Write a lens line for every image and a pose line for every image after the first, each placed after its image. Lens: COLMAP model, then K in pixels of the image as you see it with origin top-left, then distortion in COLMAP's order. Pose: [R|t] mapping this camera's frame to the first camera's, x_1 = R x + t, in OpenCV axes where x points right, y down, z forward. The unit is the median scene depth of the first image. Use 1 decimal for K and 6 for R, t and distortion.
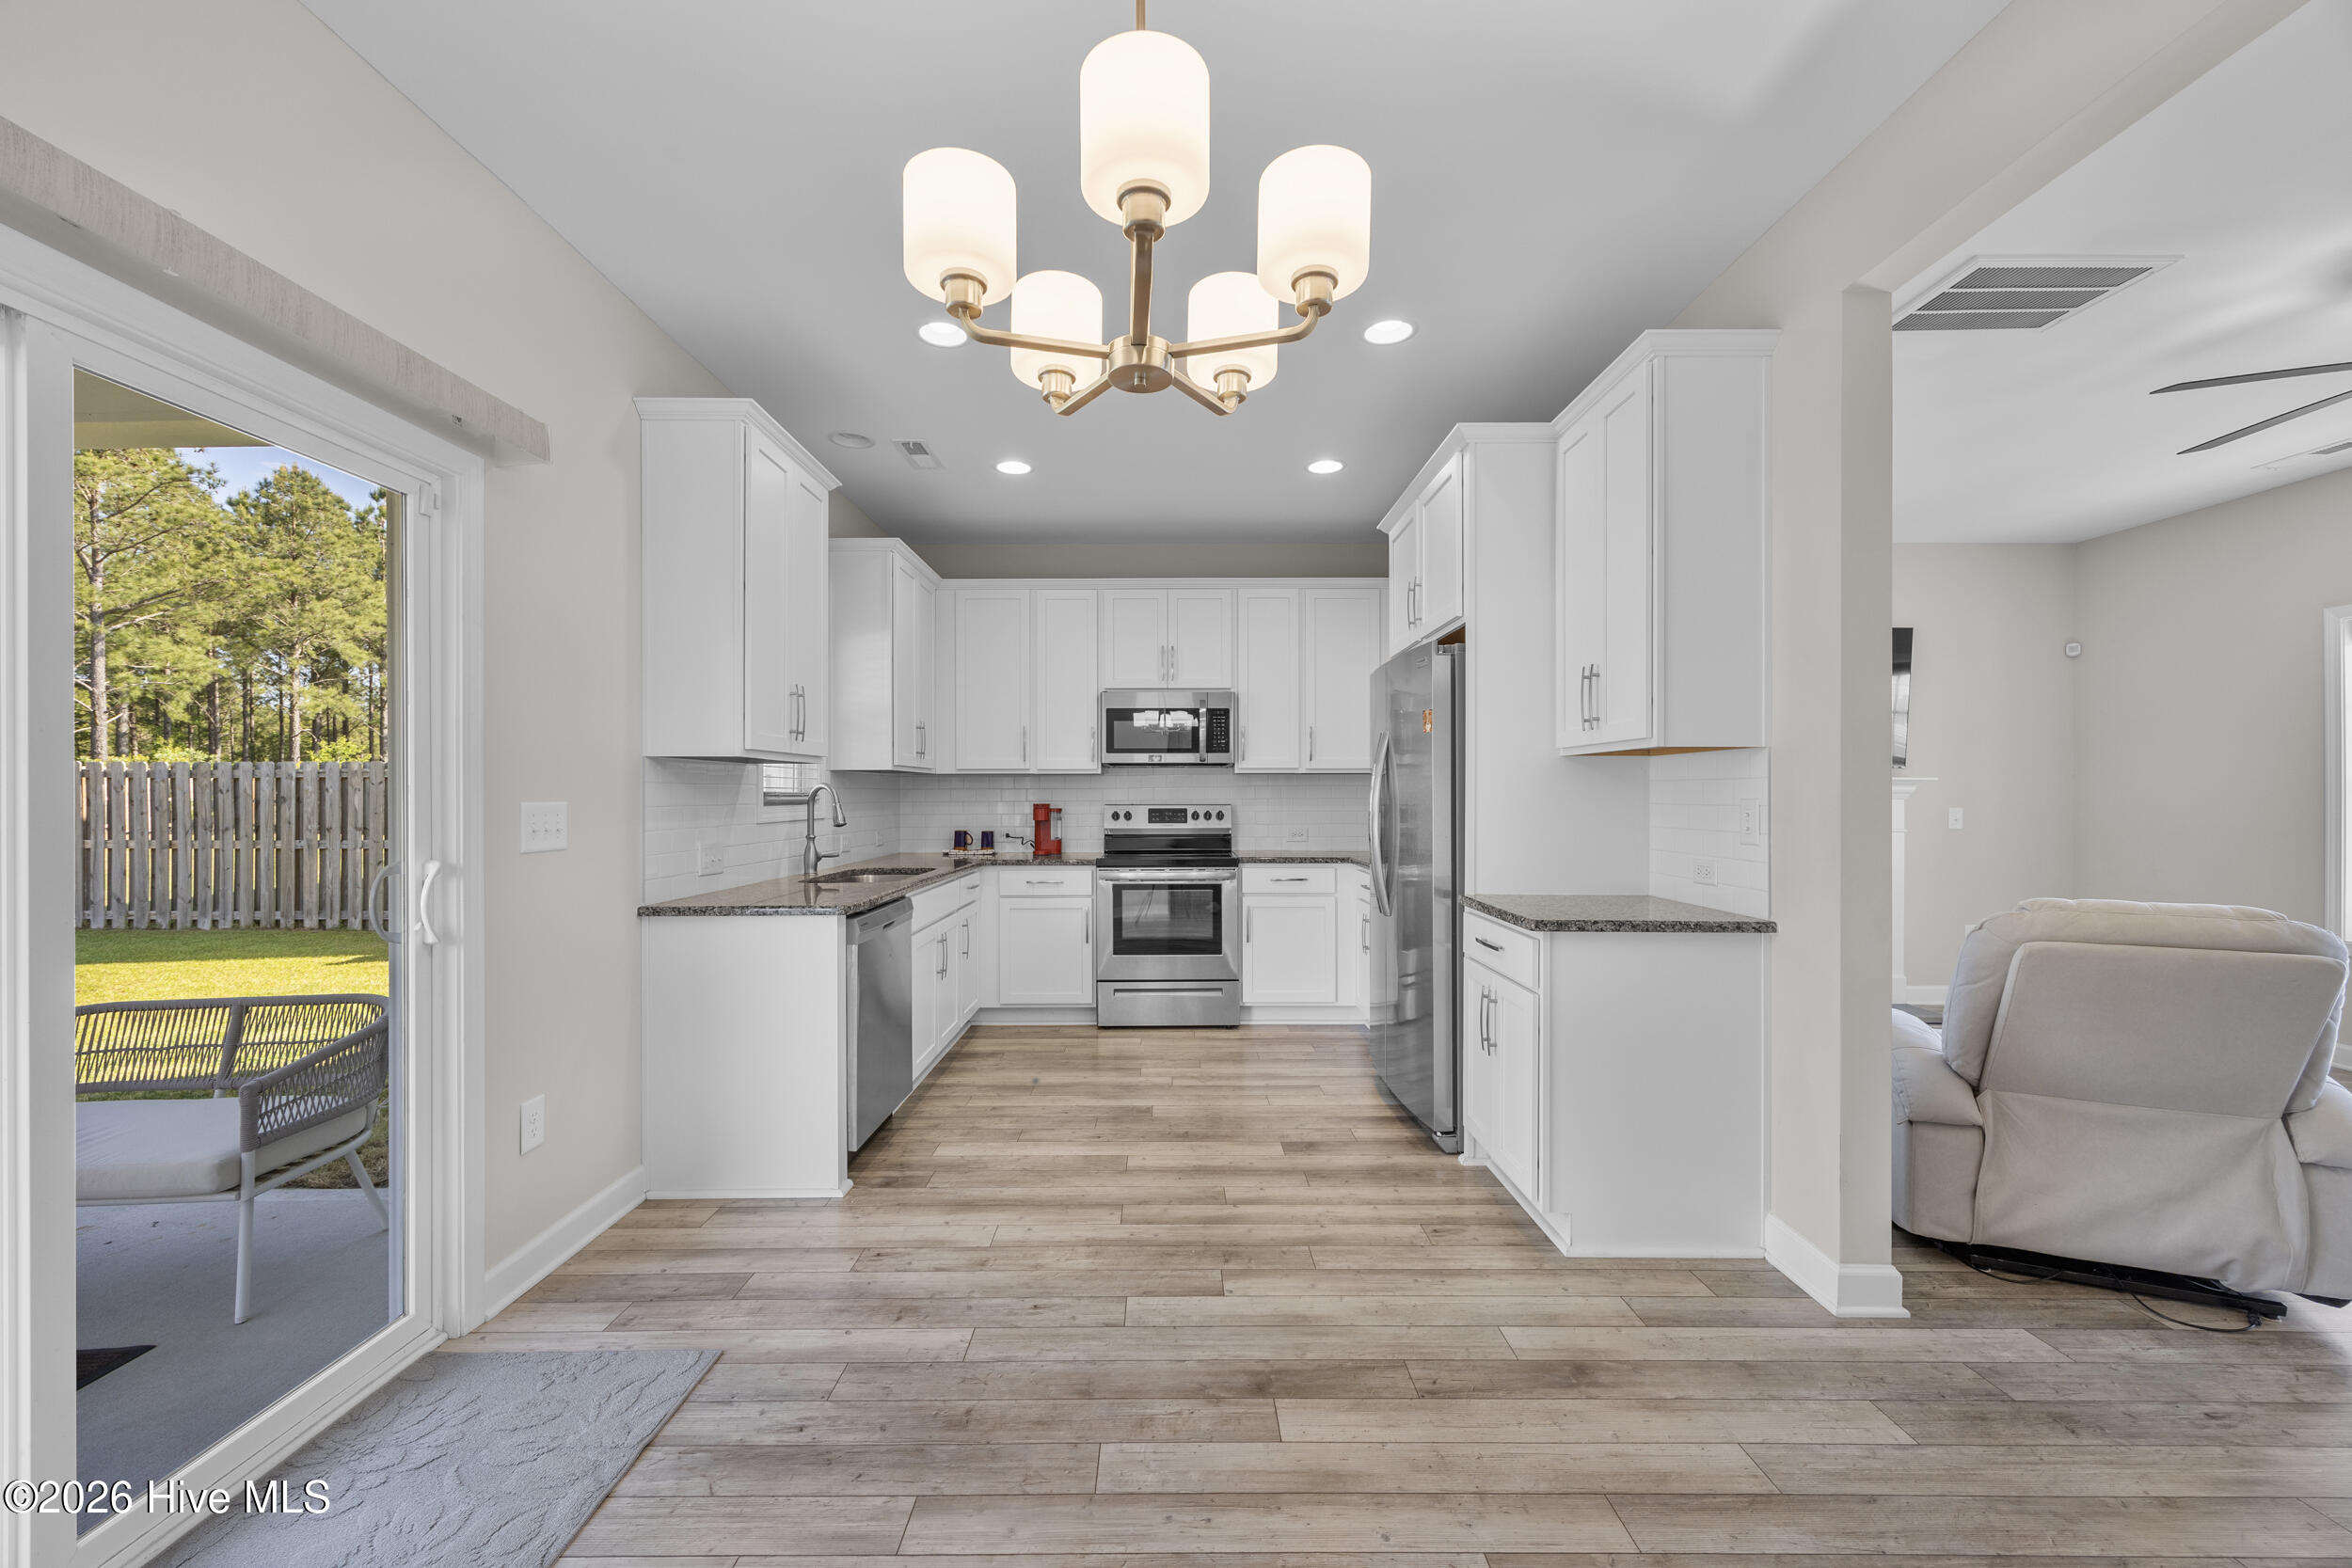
lens RADIAL K [[900.8, 0, 1167.5], [0, 900.8, 794.4], [0, 0, 1]] dist [-0.002836, -0.000344]
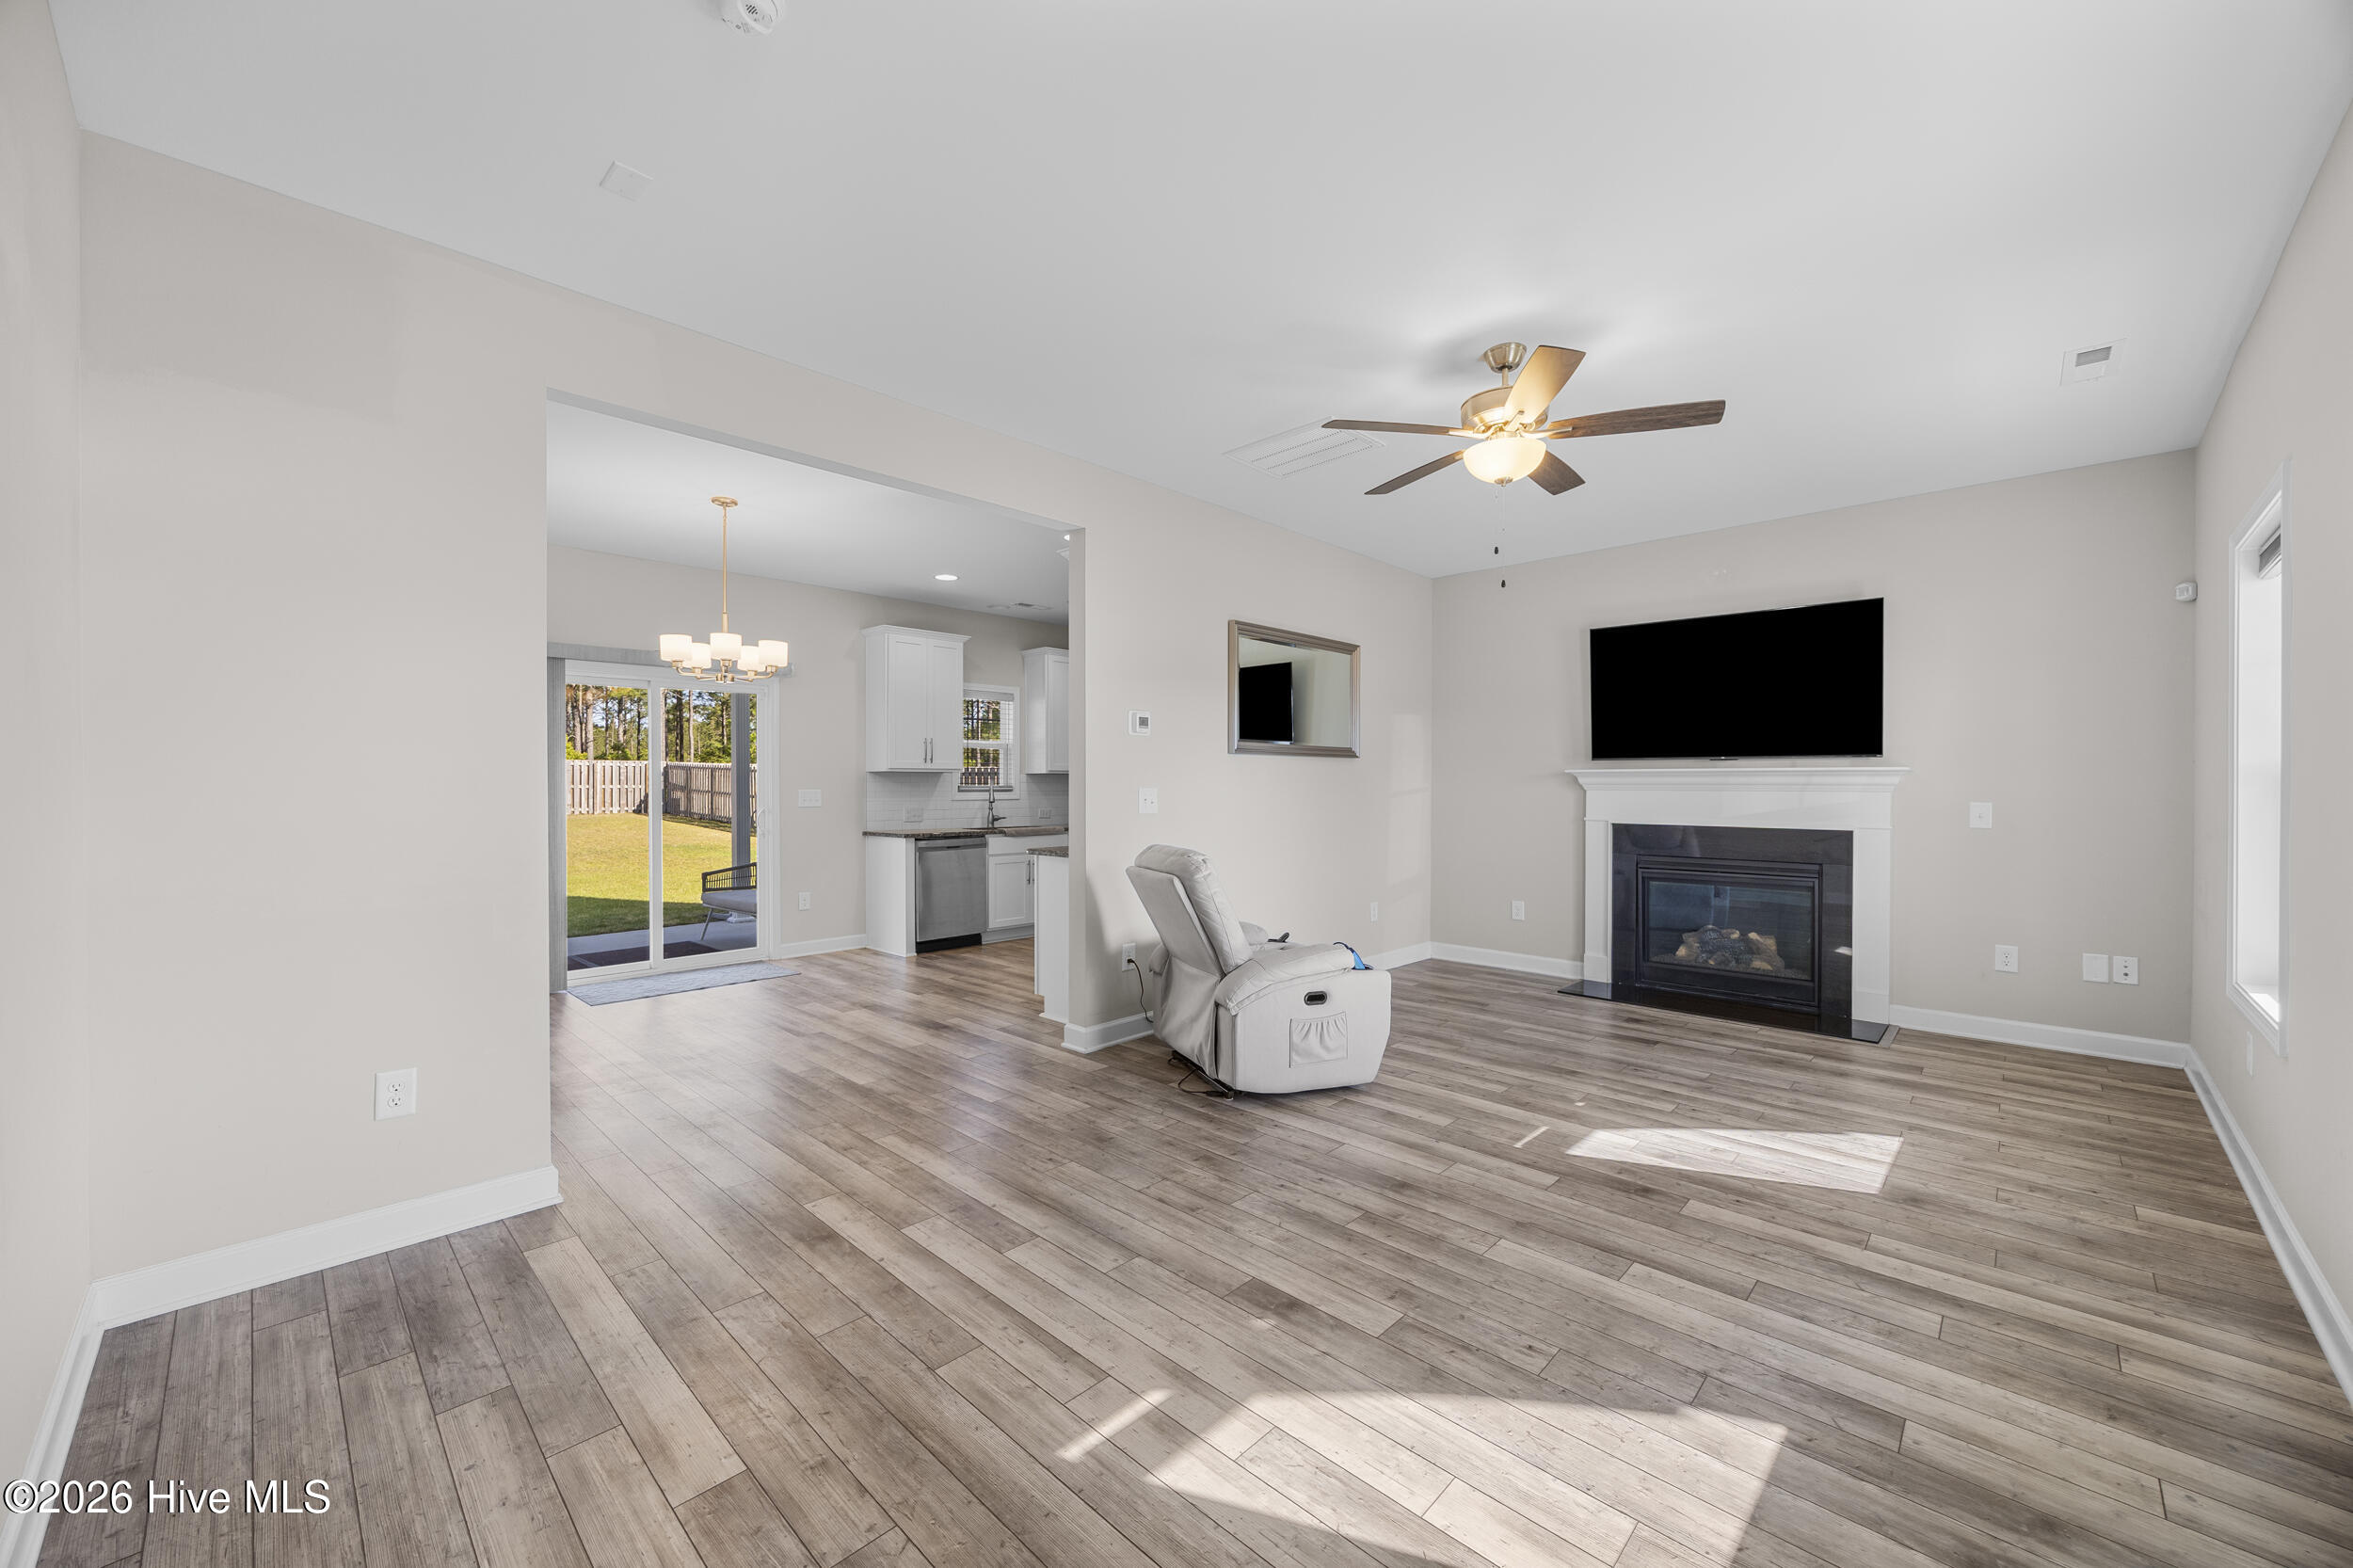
lens RADIAL K [[901.3, 0, 1171.7], [0, 901.3, 783.0], [0, 0, 1]] dist [-0.002836, -0.000344]
pose [[0.728265, -0.003805, -0.685285, 1.846292], [-0.001807, 0.999970, -0.007472, 0.009092], [0.685294, 0.006679, 0.728236, -0.236431]]
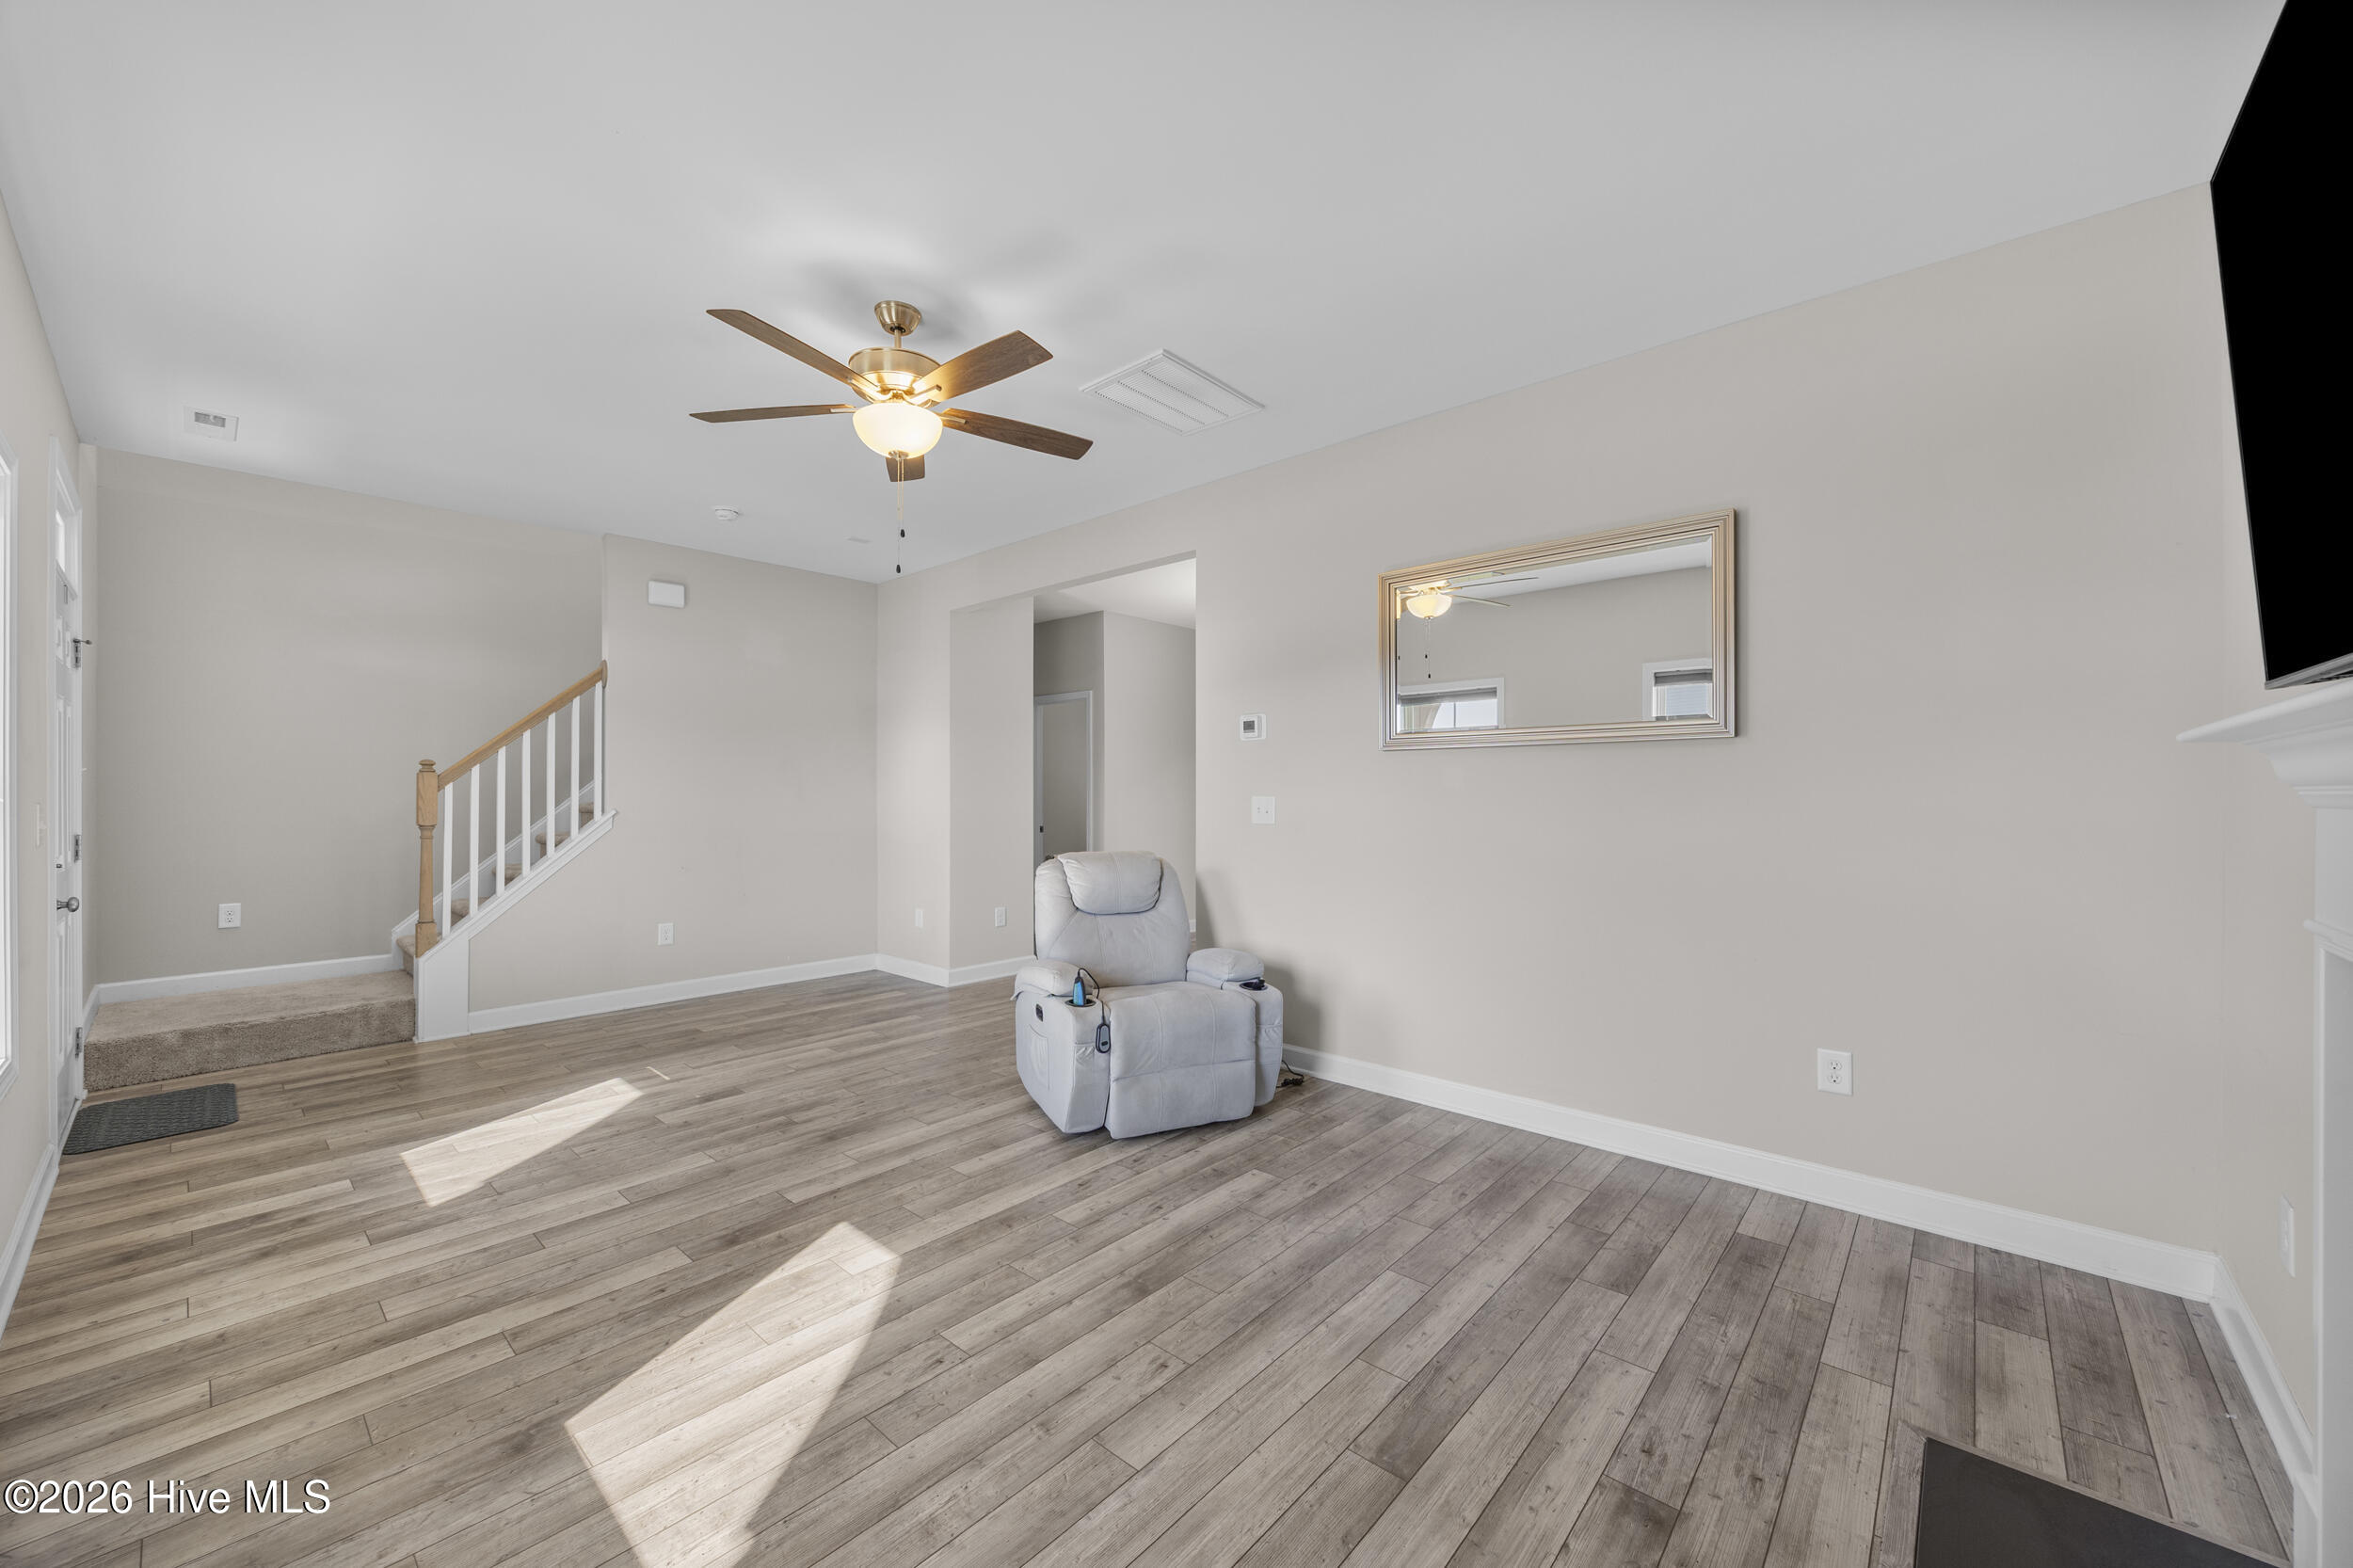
lens RADIAL K [[901.3, 0, 1164.9], [0, 901.3, 790.1], [0, 0, 1]] dist [-0.002836, -0.000344]
pose [[-0.665844, -0.002932, -0.746085, 1.936950], [-0.000538, 0.999994, -0.003449, 0.000701], [0.746091, -0.001895, -0.665841, 1.937930]]
